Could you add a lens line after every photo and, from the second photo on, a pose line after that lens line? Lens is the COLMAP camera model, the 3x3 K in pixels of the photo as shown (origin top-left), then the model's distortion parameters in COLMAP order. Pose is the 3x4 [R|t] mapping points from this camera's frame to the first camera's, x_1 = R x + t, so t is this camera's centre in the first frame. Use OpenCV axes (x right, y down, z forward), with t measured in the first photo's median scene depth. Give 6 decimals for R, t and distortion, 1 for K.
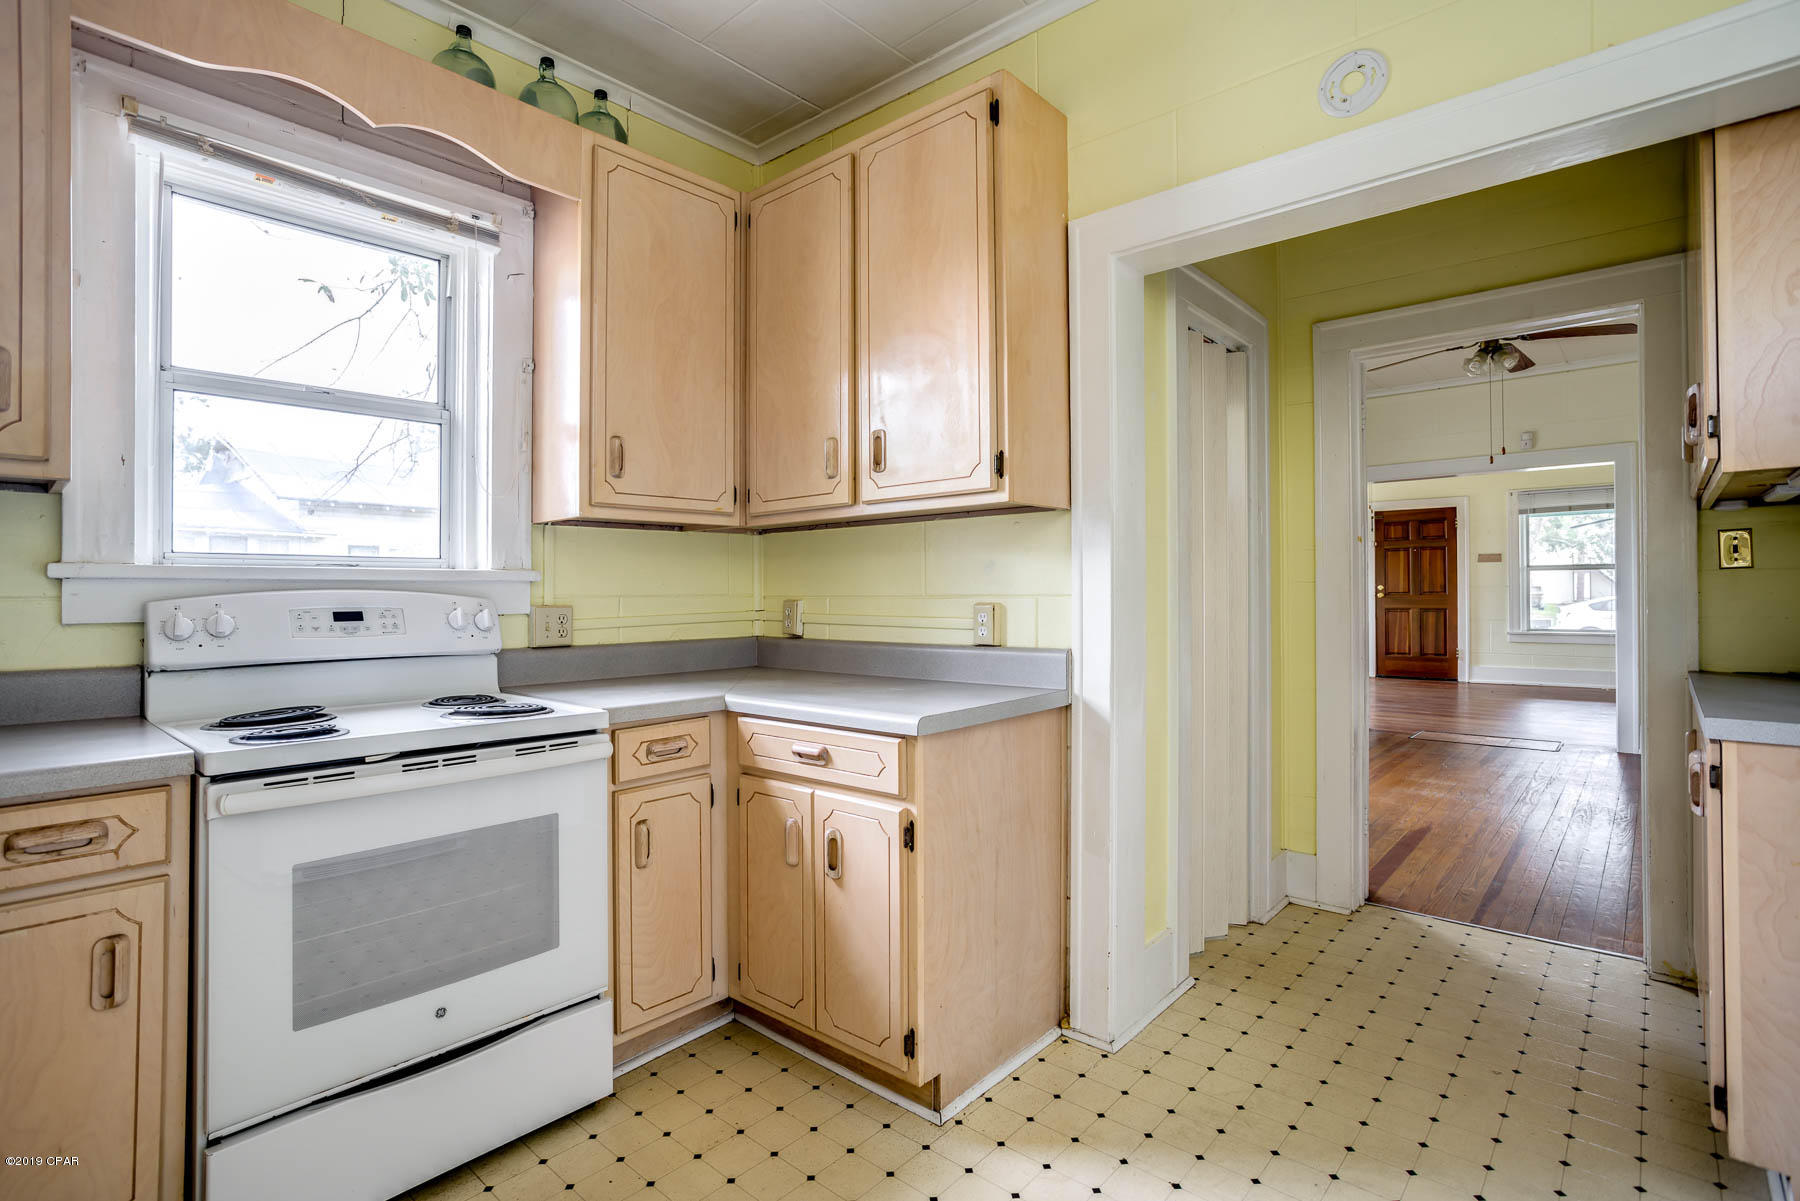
lens RADIAL K [[868.3, 0, 889.4], [0, 868.3, 570.7], [0, 0, 1]] dist [-0.062504, 0.031816]
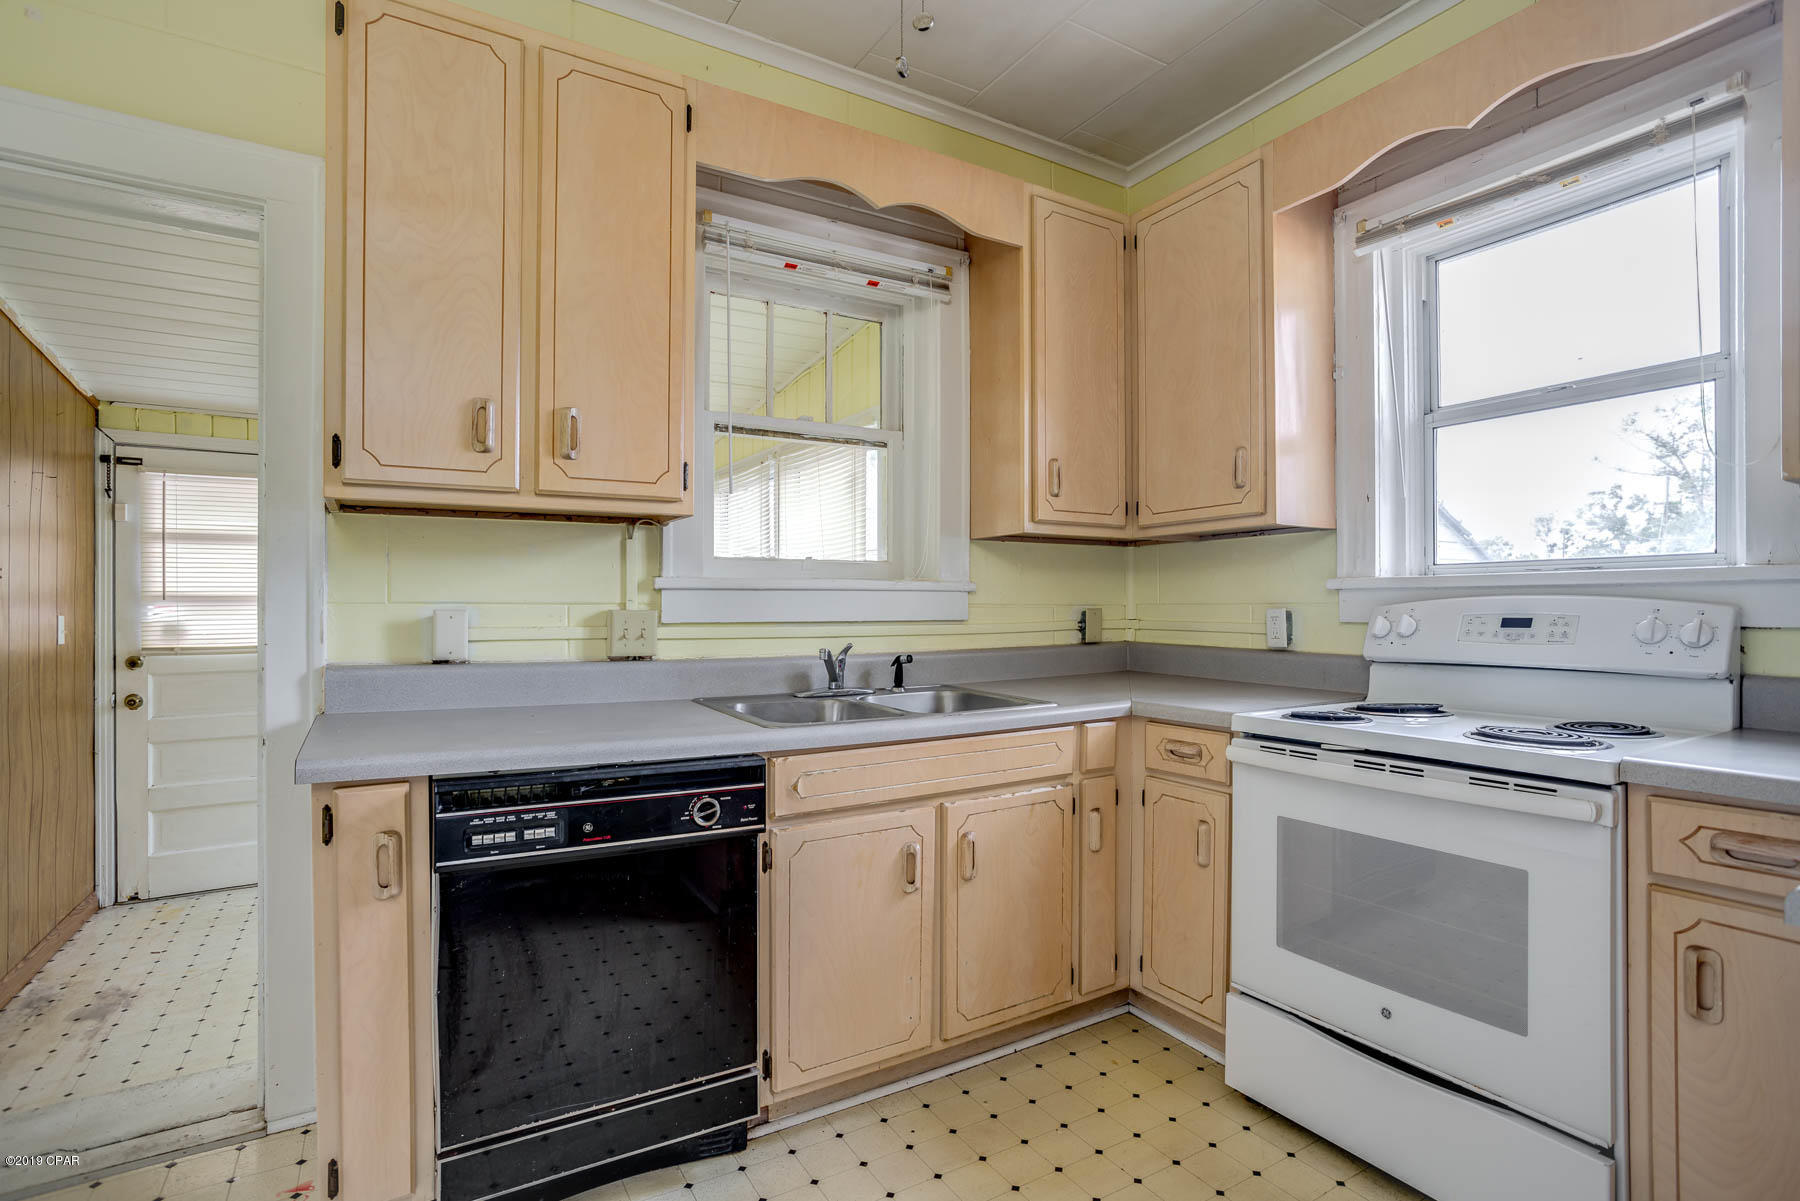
lens RADIAL K [[868.3, 0, 889.4], [0, 868.3, 570.7], [0, 0, 1]] dist [-0.062504, 0.031816]
pose [[-0.302142, -0.030707, -0.952768, 0.511085], [0.032181, 0.998583, -0.042389, 0.012310], [0.952720, -0.043468, -0.300725, 0.612161]]
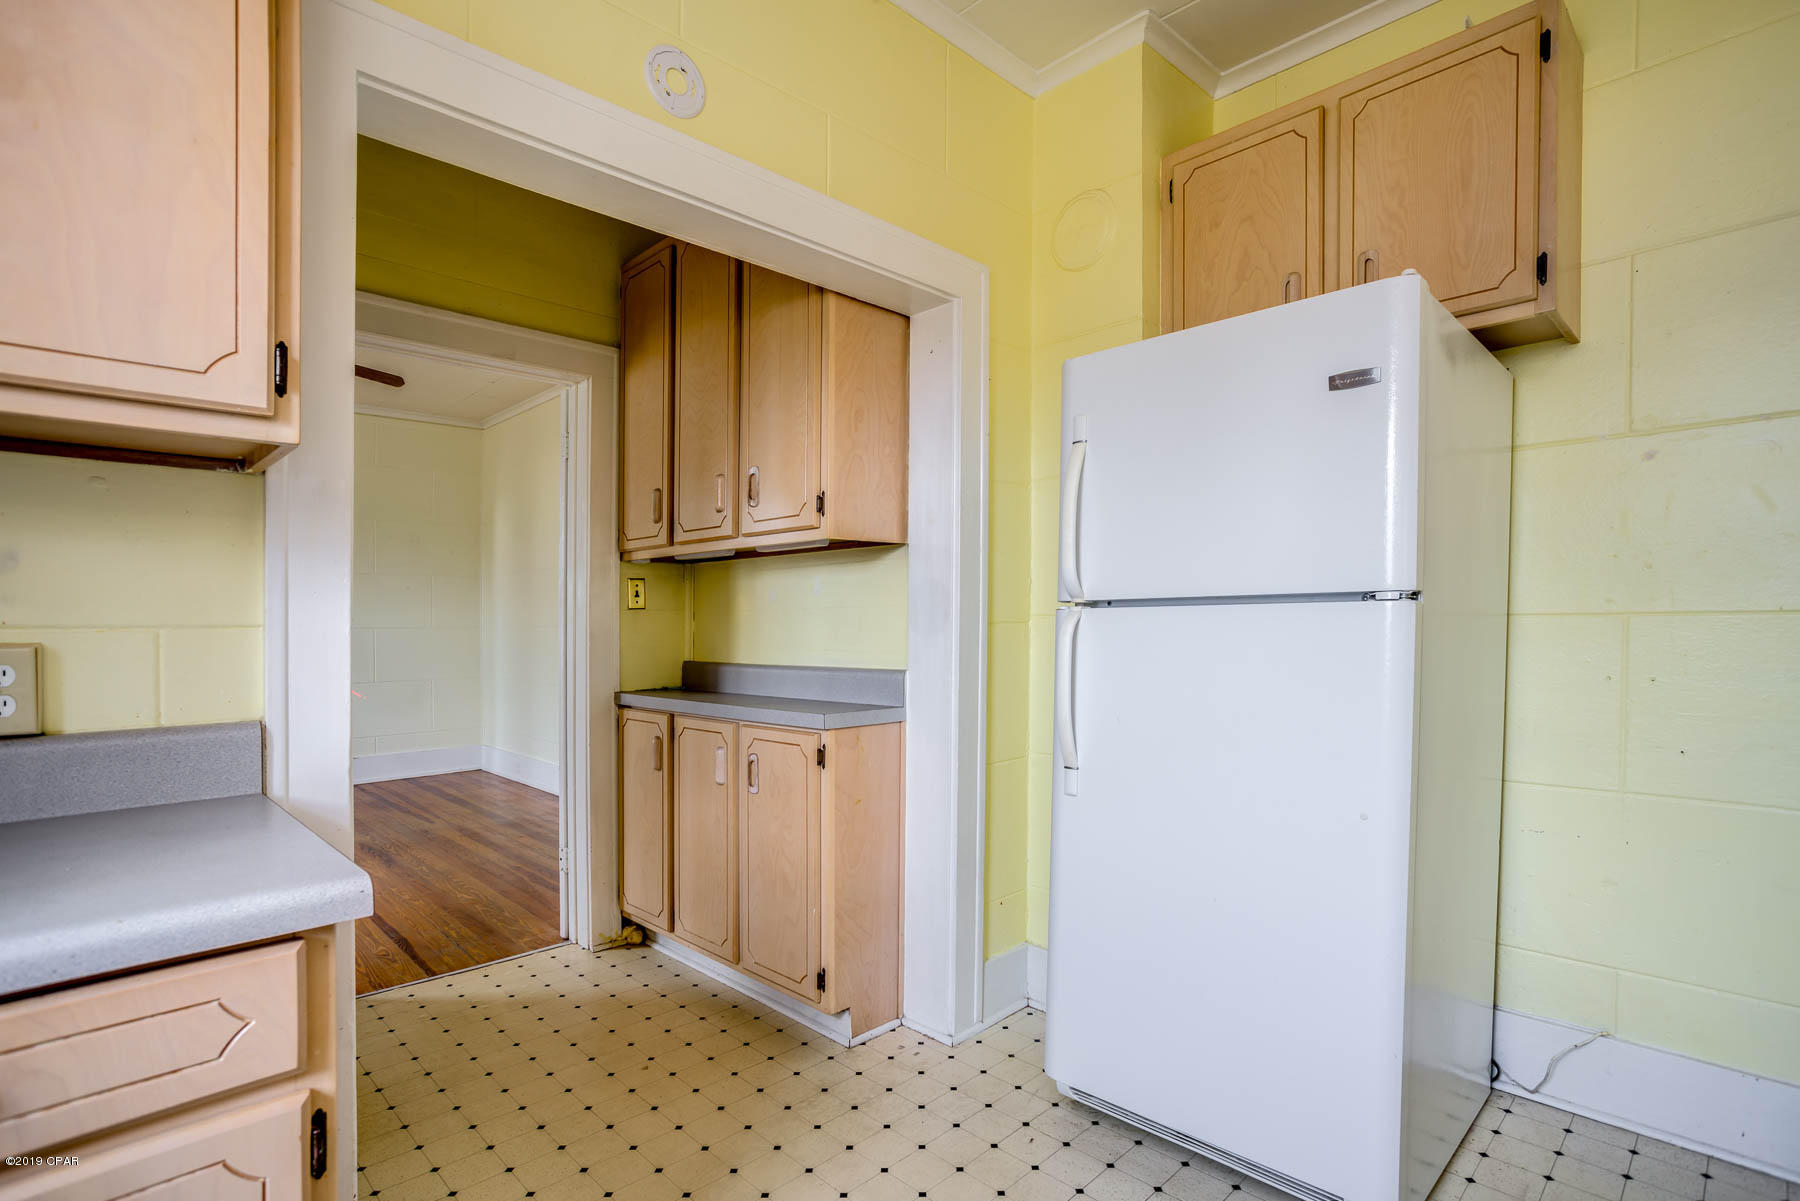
lens RADIAL K [[876.5, 0, 925.5], [0, 876.5, 646.2], [0, 0, 1]] dist [-0.000166, 0.000003]
pose [[0.049945, -0.016805, 0.998611, -0.375225], [-0.025354, 0.999515, 0.018089, 0.021813], [-0.998430, -0.026223, 0.049495, 0.586172]]
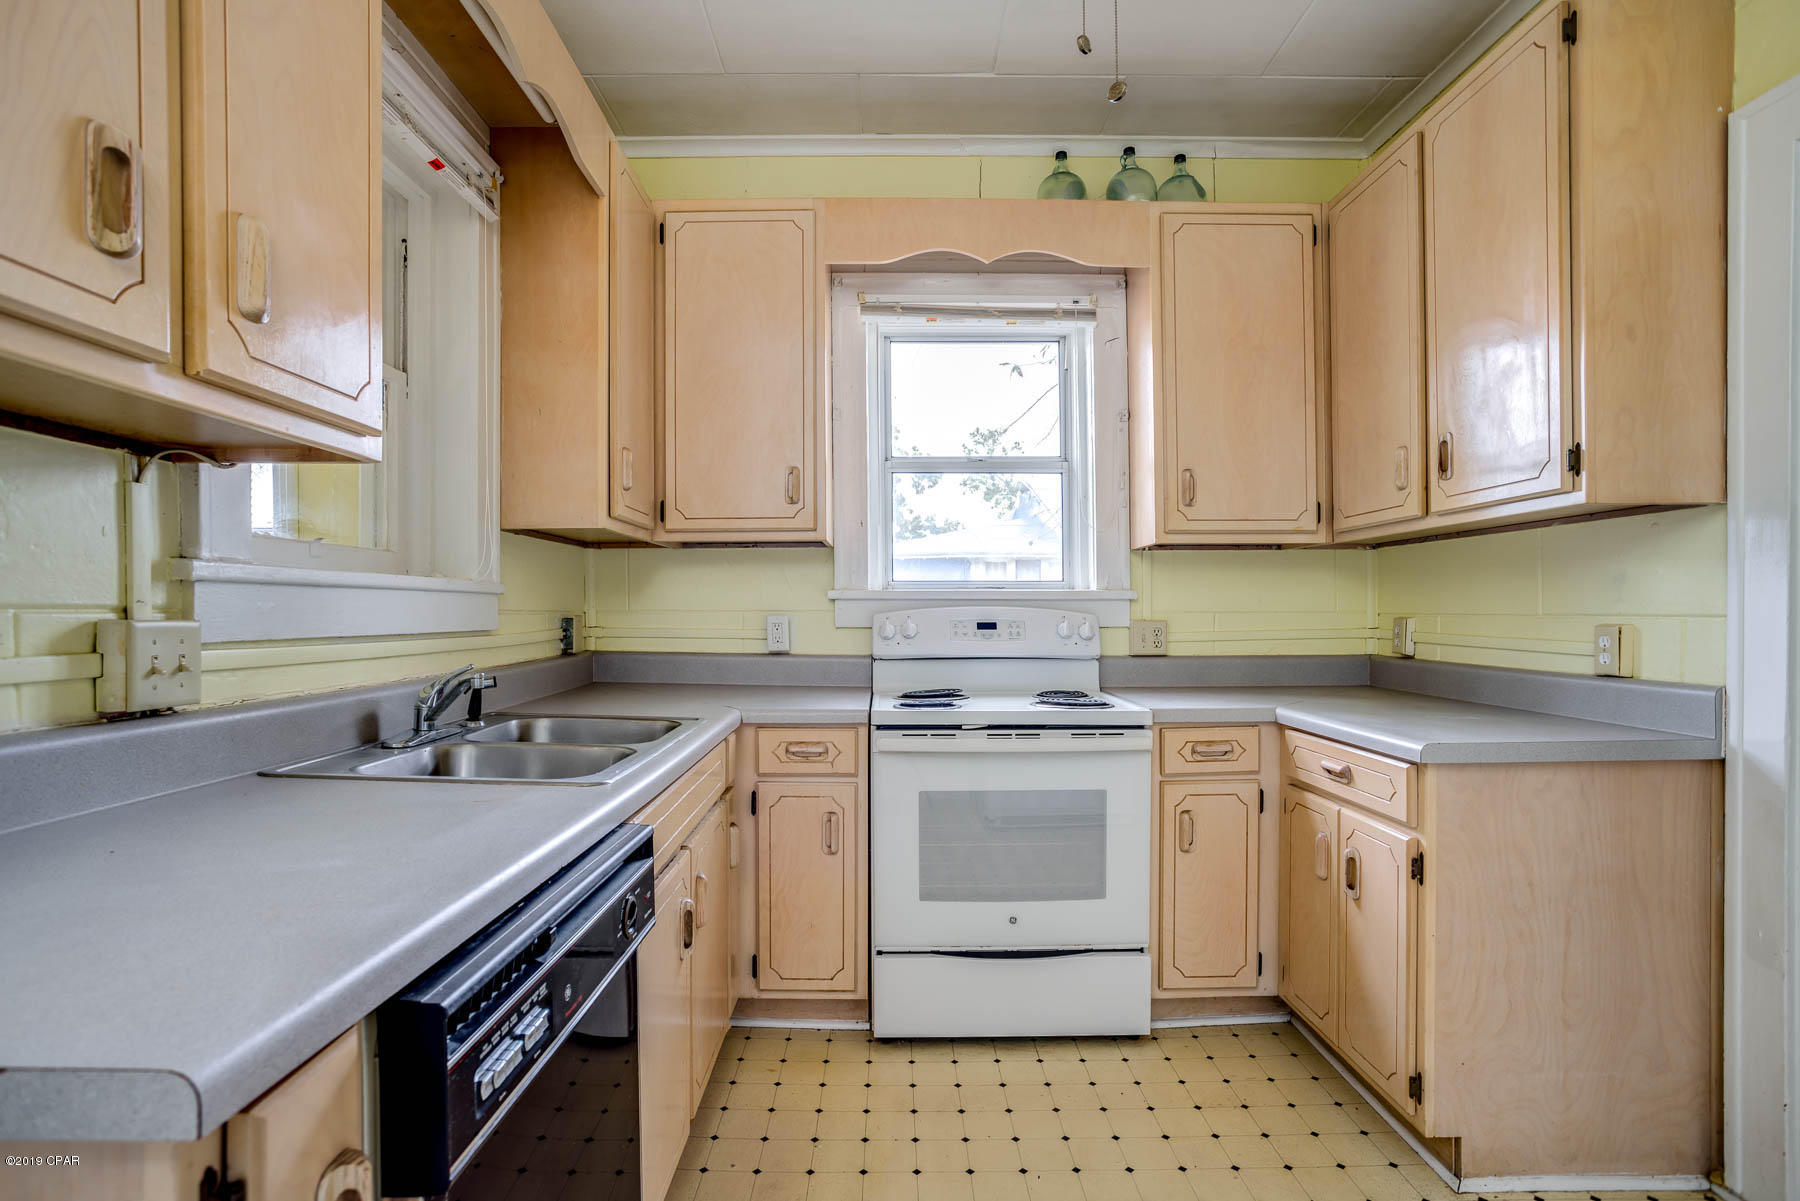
lens RADIAL K [[866.1, 0, 891.2], [0, 866.1, 604.3], [0, 0, 1]] dist [-0.061307, 0.031319]
pose [[0.673334, 0.001691, -0.739337, 0.284526], [0.015237, 0.999753, 0.016163, -0.005655], [0.739181, -0.022148, 0.673142, -0.043503]]
